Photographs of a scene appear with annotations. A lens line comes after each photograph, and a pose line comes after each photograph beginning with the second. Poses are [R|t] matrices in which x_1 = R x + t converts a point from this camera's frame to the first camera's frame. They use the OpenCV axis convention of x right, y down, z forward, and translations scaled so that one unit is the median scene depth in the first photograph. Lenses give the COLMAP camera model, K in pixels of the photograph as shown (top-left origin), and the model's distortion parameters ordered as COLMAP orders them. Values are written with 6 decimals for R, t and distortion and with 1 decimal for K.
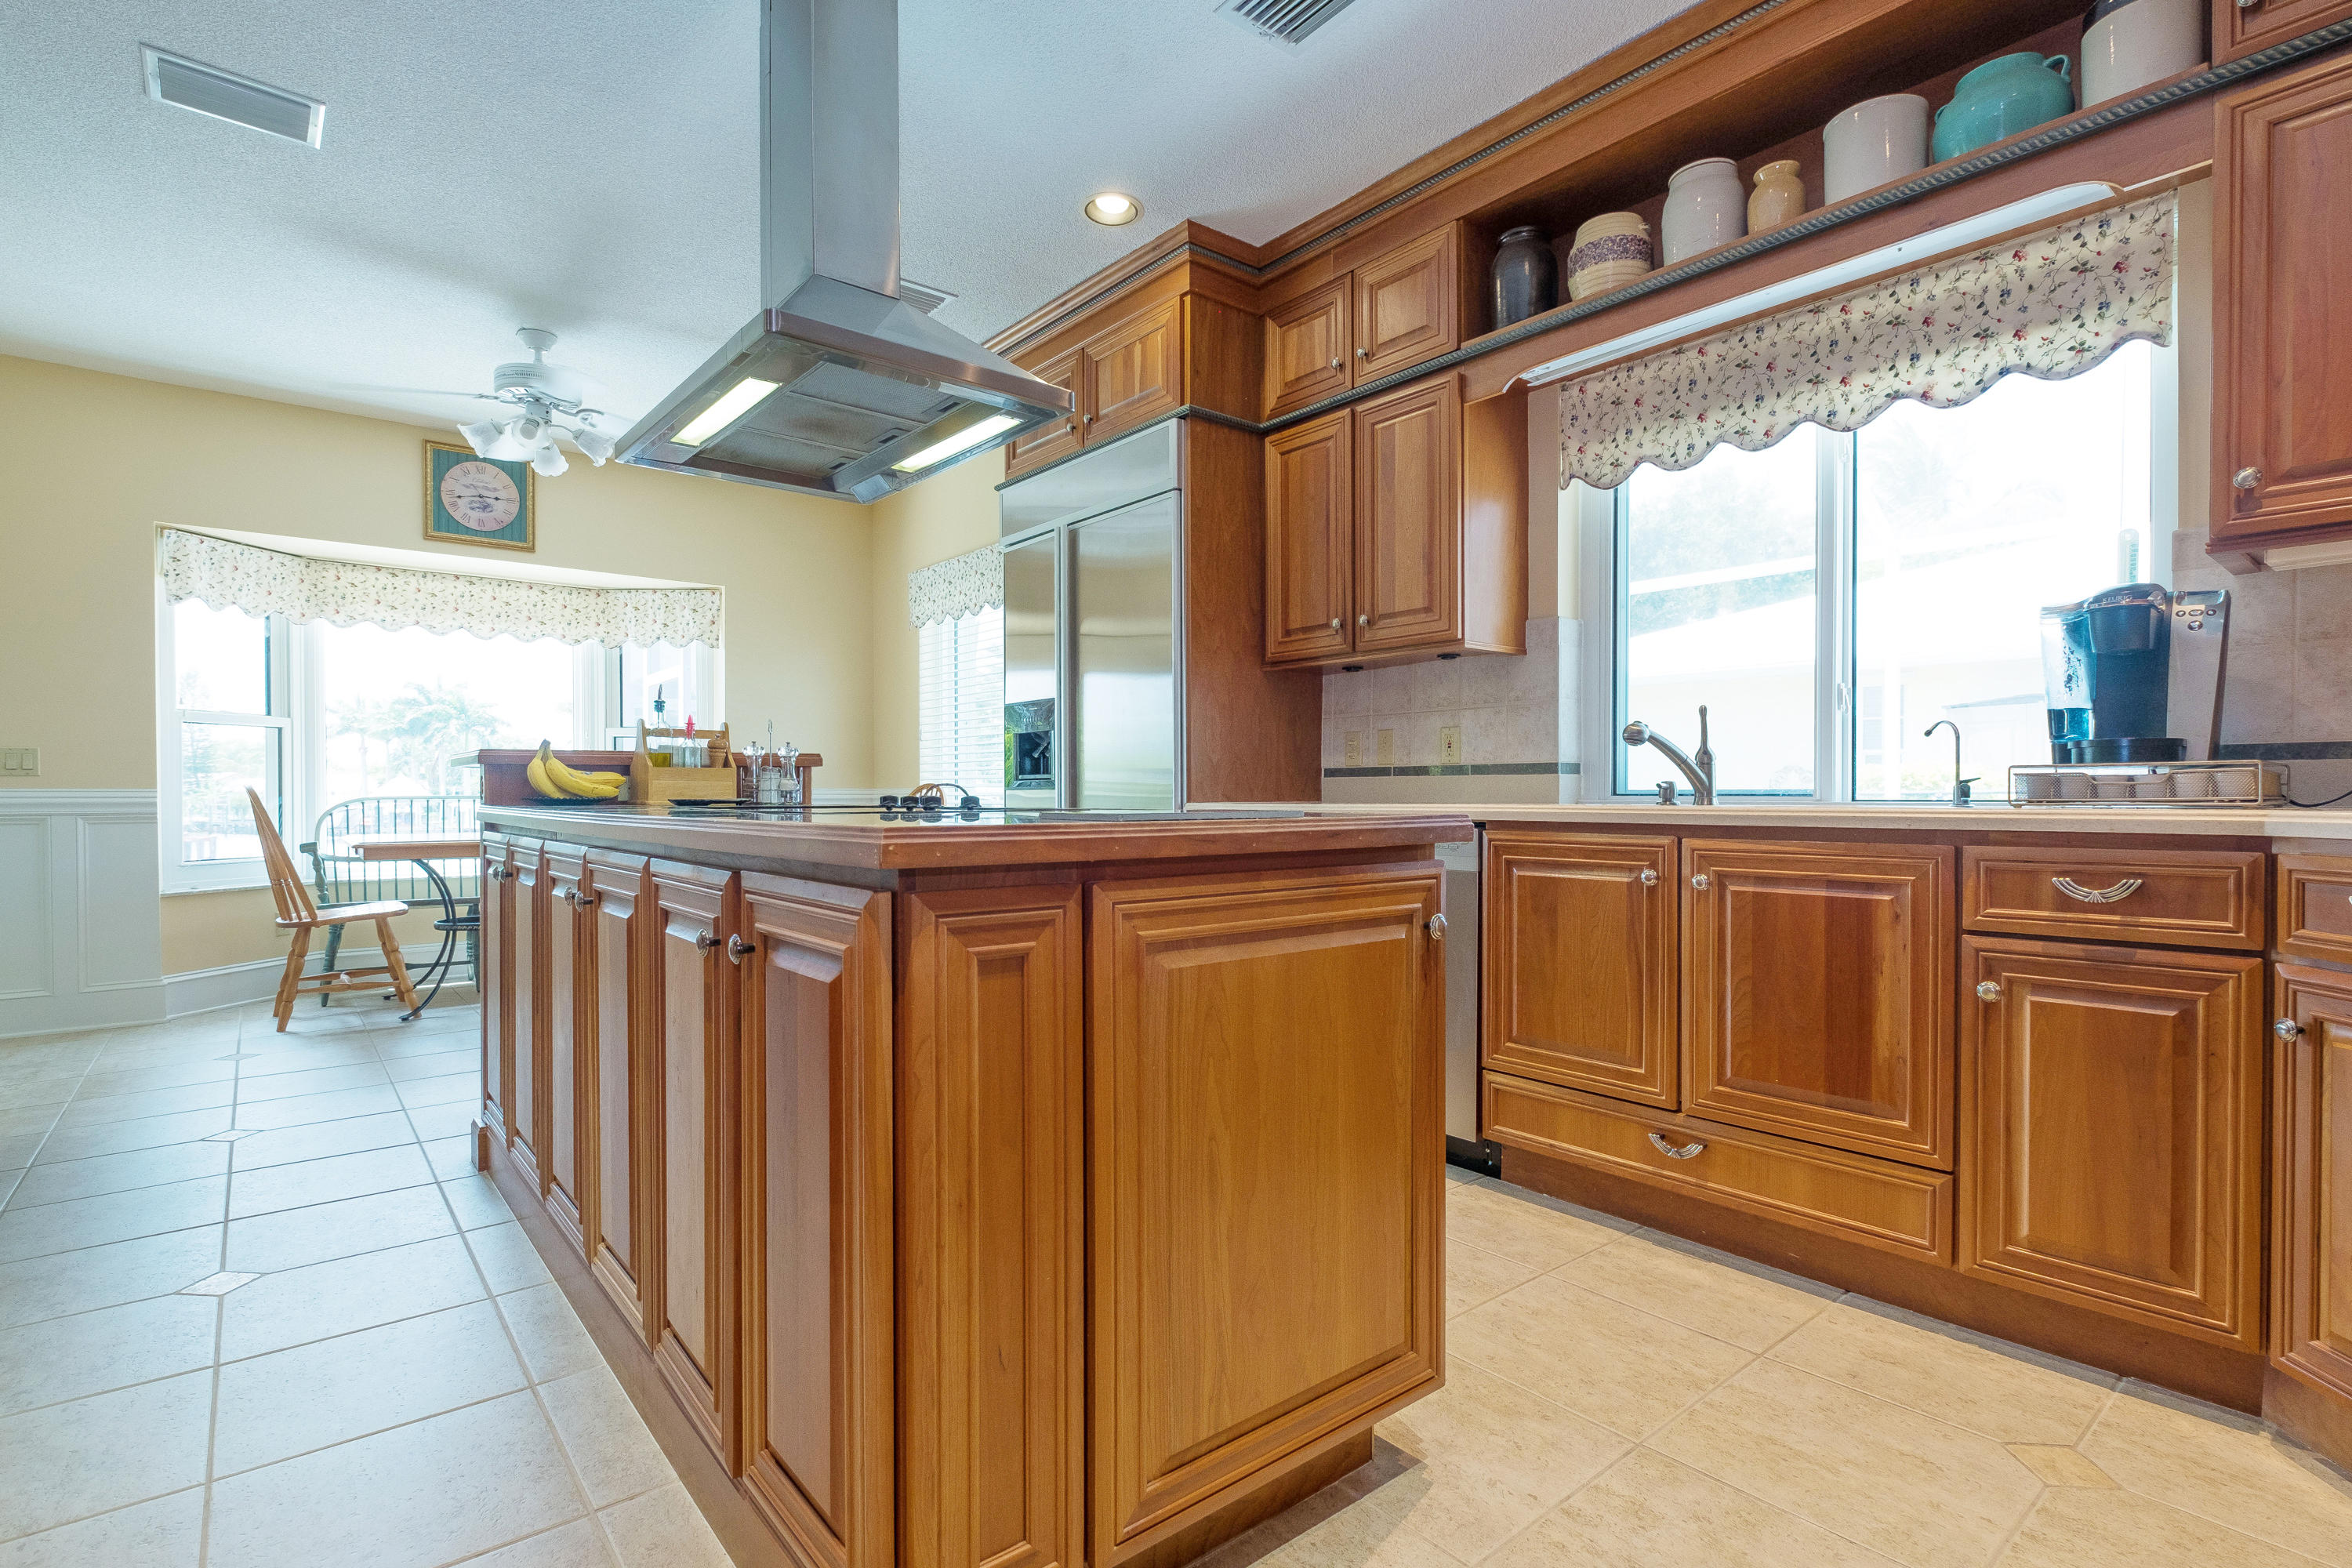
lens RADIAL K [[1093.2, 0, 1130.8], [0, 1093.2, 809.2], [0, 0, 1]] dist [0.007199, -0.001666]
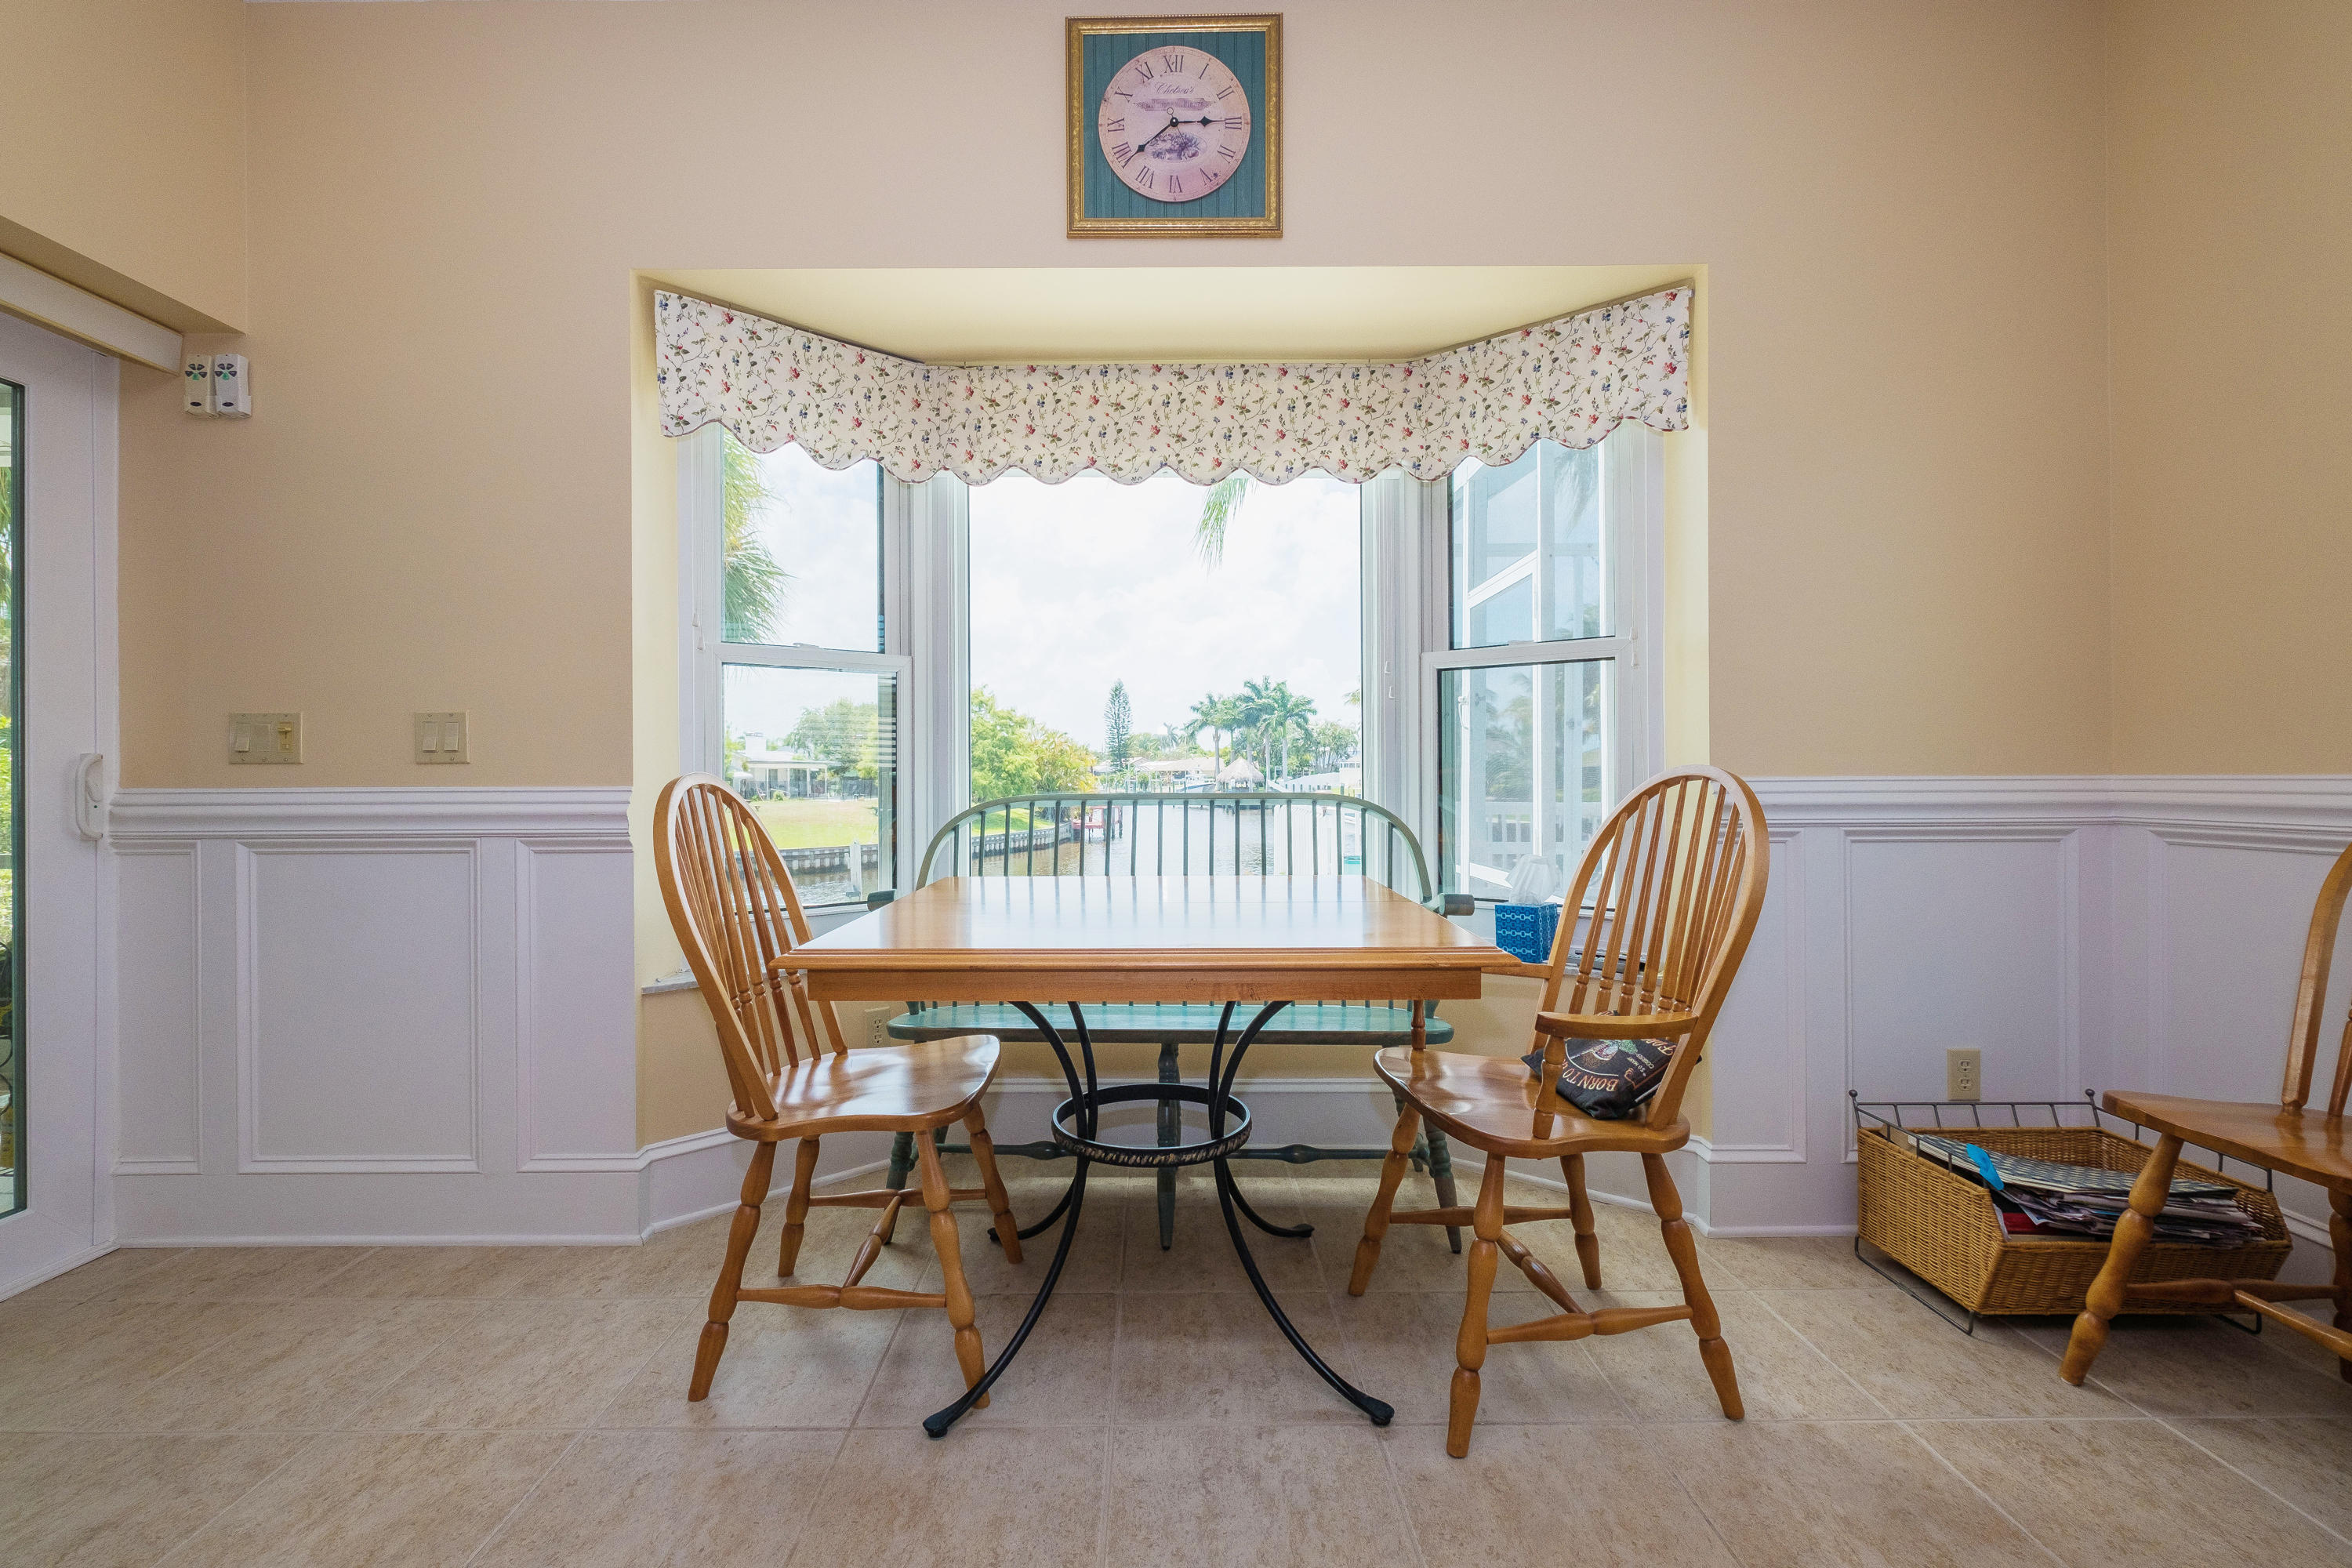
lens RADIAL K [[1093.2, 0, 1162.7], [0, 1093.2, 783.4], [0, 0, 1]] dist [0.007199, -0.001666]
pose [[0.792600, 0.000566, -0.609742, -0.324033], [-0.002799, 0.999992, -0.002710, -0.016362], [0.609736, 0.003855, 0.792595, 0.643715]]
